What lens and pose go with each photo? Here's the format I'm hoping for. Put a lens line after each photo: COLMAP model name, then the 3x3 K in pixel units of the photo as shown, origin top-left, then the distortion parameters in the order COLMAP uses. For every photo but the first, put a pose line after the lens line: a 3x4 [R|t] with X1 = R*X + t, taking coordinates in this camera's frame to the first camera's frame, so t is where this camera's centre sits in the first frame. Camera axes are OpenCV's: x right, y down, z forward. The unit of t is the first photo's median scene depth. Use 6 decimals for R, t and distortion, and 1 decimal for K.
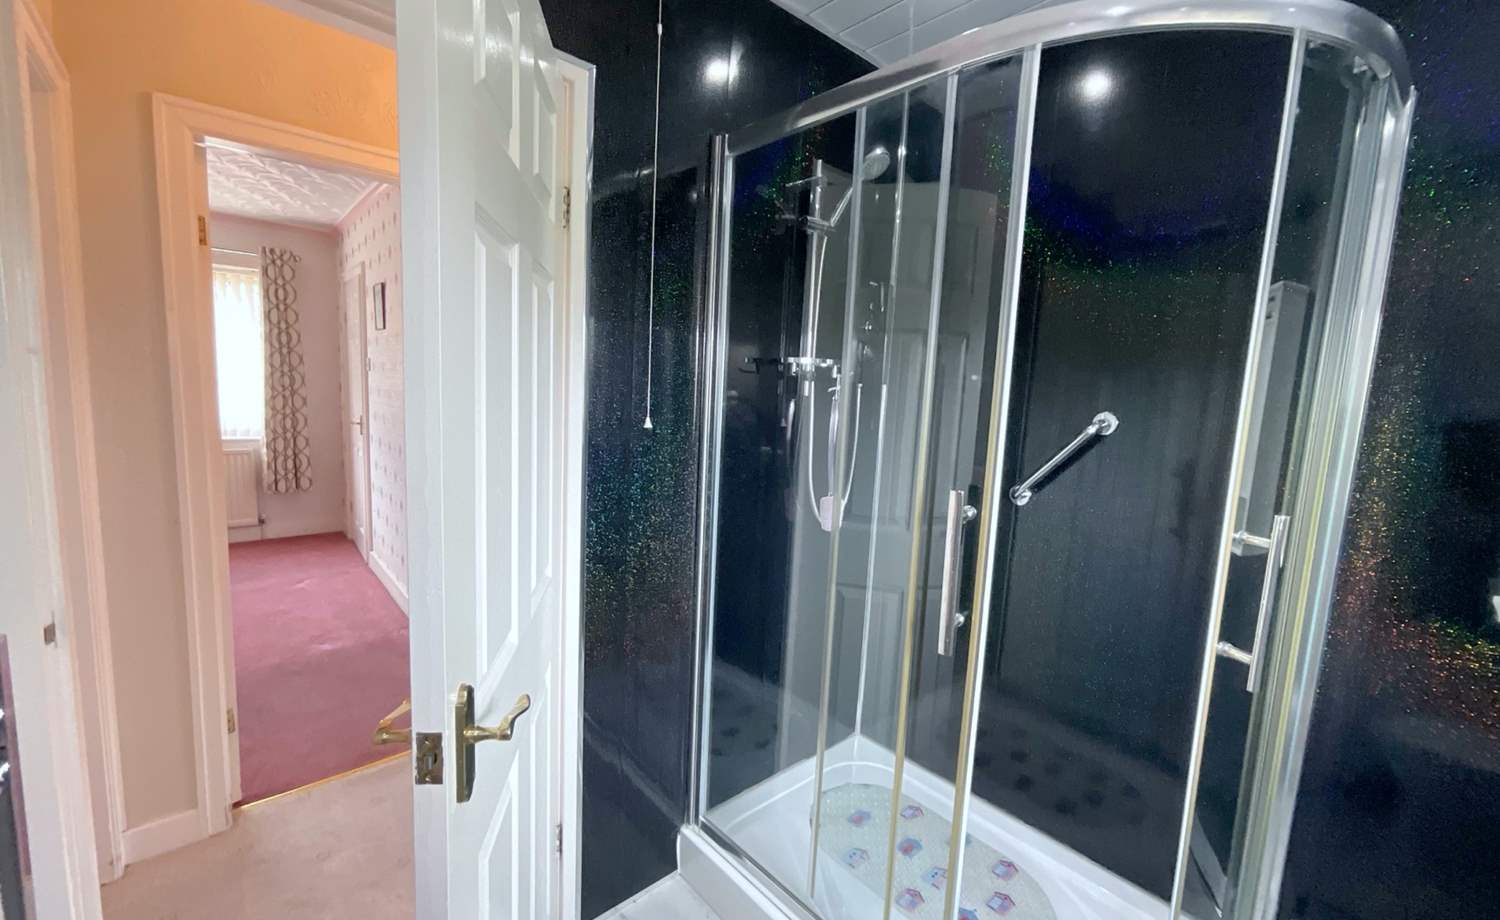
lens RADIAL K [[605.4, 0, 758.2], [0, 605.4, 460.0], [0, 0, 1]] dist [-0.006587, 0.002374]
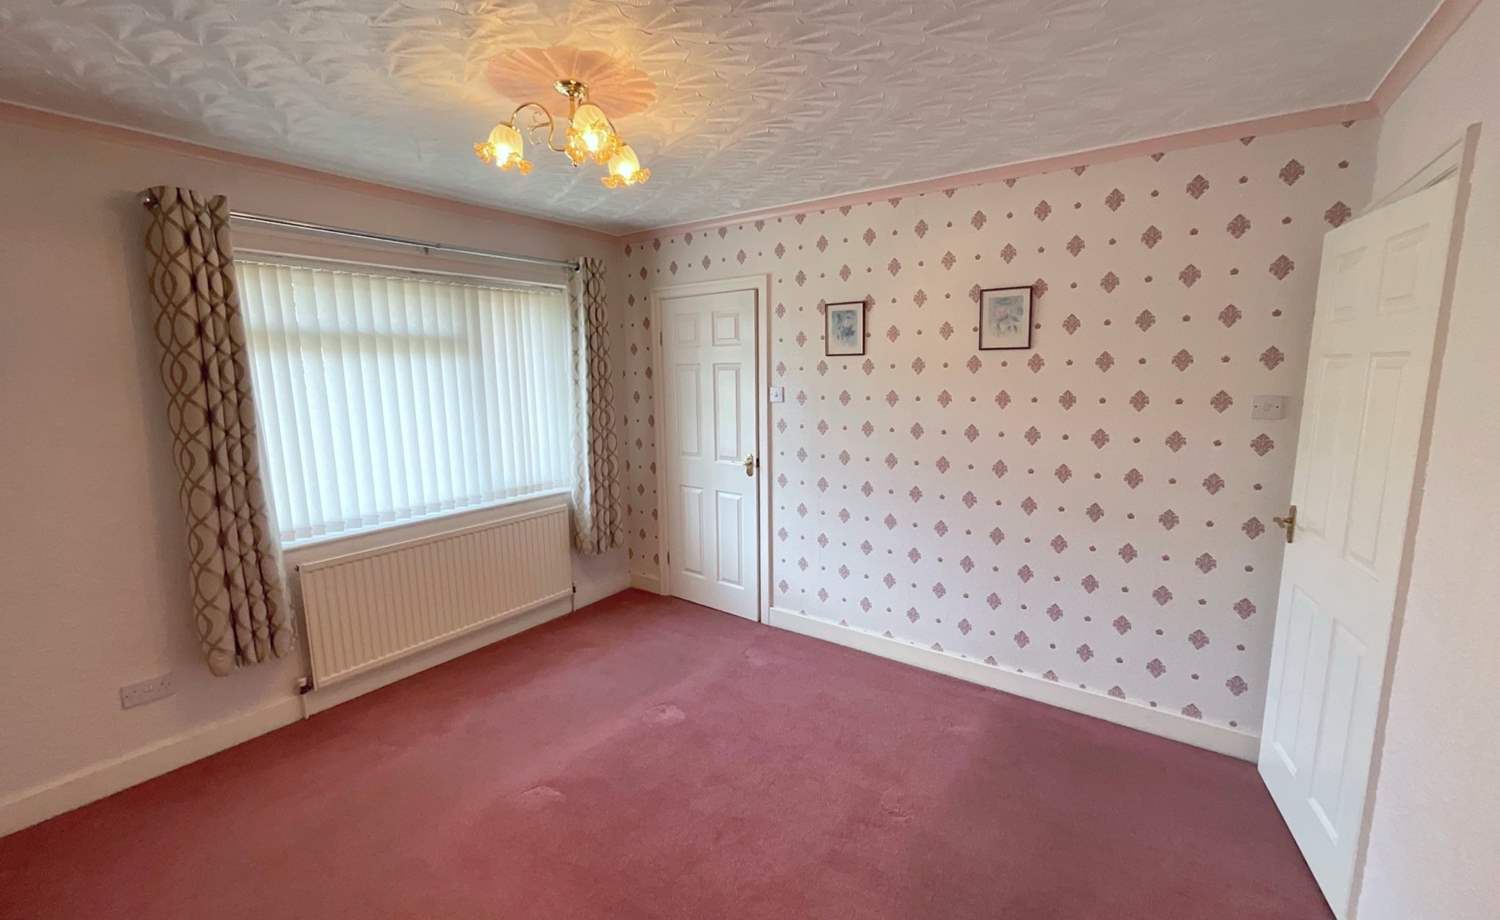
lens RADIAL K [[605.4, 0, 749.2], [0, 605.4, 456.0], [0, 0, 1]] dist [-0.006587, 0.002374]
pose [[0.974863, -0.089228, 0.204158, -0.772763], [0.084729, 0.995931, 0.030690, -0.089876], [-0.206066, -0.012621, 0.978457, 0.145921]]
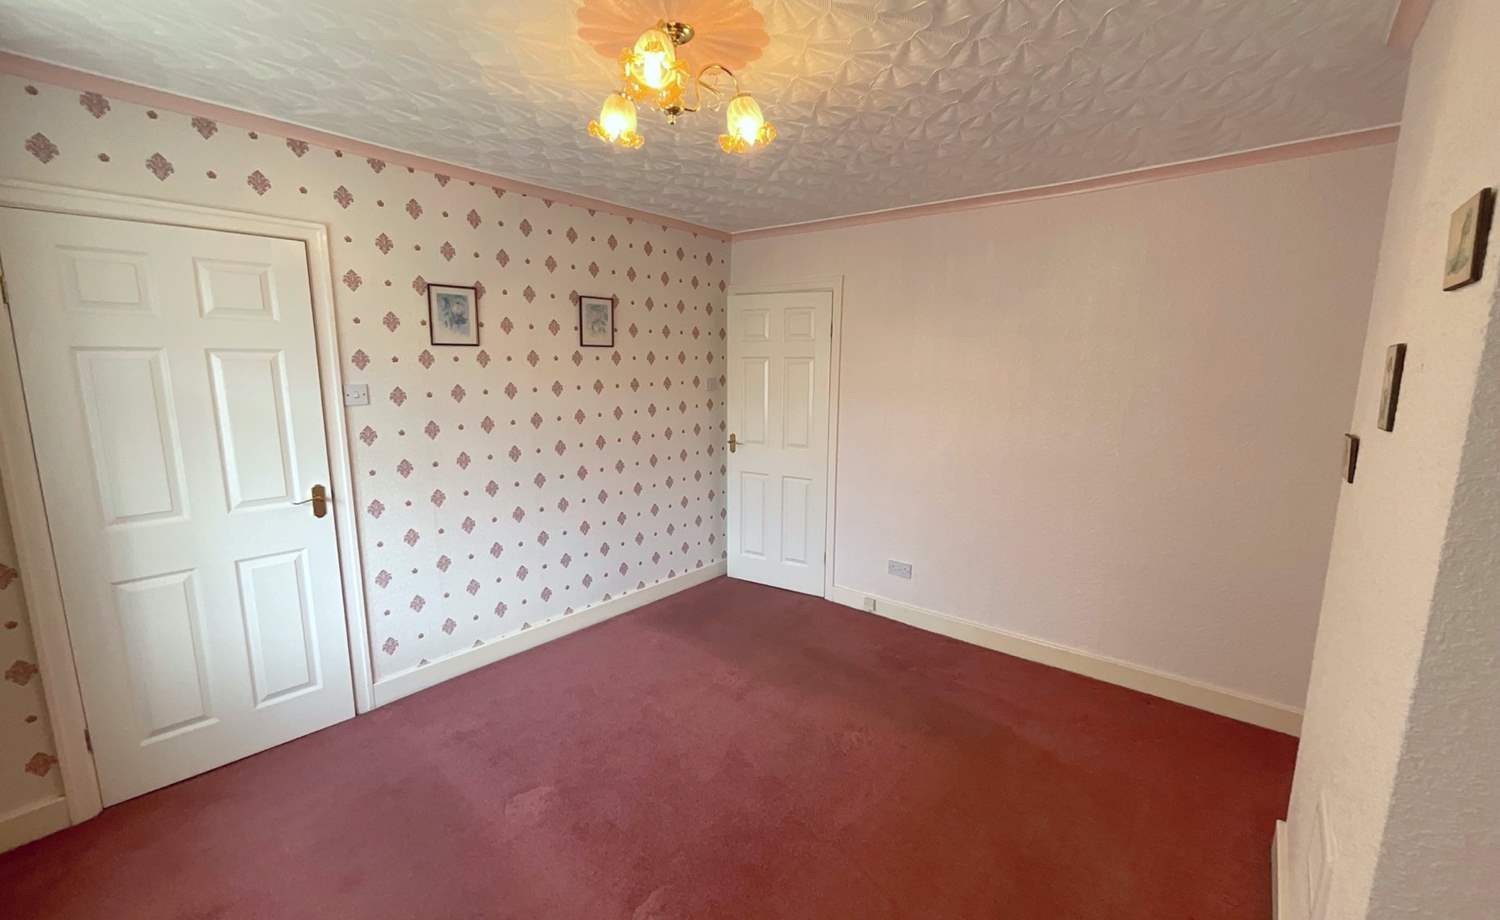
lens RADIAL K [[605.4, 0, 743.8], [0, 605.4, 463.8], [0, 0, 1]] dist [-0.006587, 0.002374]
pose [[-0.124699, -0.208455, 0.970050, -1.151996], [0.121520, 0.967112, 0.223445, -0.155950], [-0.984725, 0.145744, -0.095267, 0.569120]]
